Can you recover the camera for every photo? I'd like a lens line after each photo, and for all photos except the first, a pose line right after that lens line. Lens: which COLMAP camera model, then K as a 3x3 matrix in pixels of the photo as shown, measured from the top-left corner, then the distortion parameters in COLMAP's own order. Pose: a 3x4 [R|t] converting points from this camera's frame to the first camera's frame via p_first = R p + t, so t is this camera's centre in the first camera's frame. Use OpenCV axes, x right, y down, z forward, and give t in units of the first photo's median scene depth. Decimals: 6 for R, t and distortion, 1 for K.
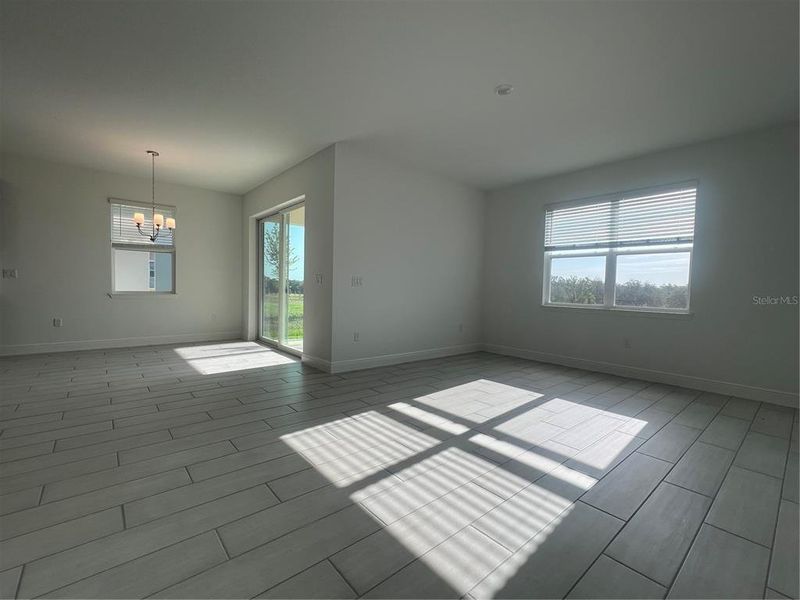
lens RADIAL K [[356.5, 0, 404.9], [0, 356.5, 302.4], [0, 0, 1]] dist [-0.000347, 0.000267]
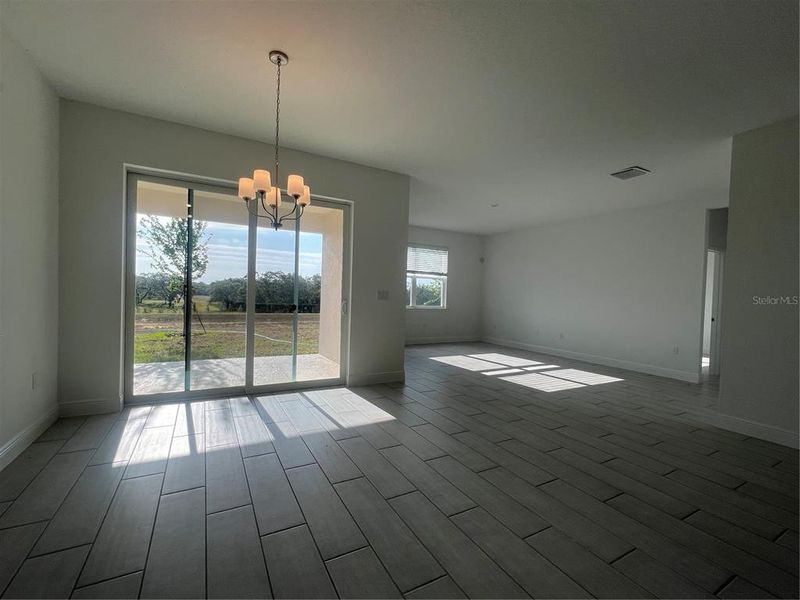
lens RADIAL K [[356.5, 0, 404.9], [0, 356.5, 302.4], [0, 0, 1]] dist [-0.000347, 0.000267]
pose [[0.202047, -0.040889, 0.978522, -1.269722], [0.020369, 0.999087, 0.037543, -0.087367], [-0.979164, 0.012346, 0.202696, 0.761872]]
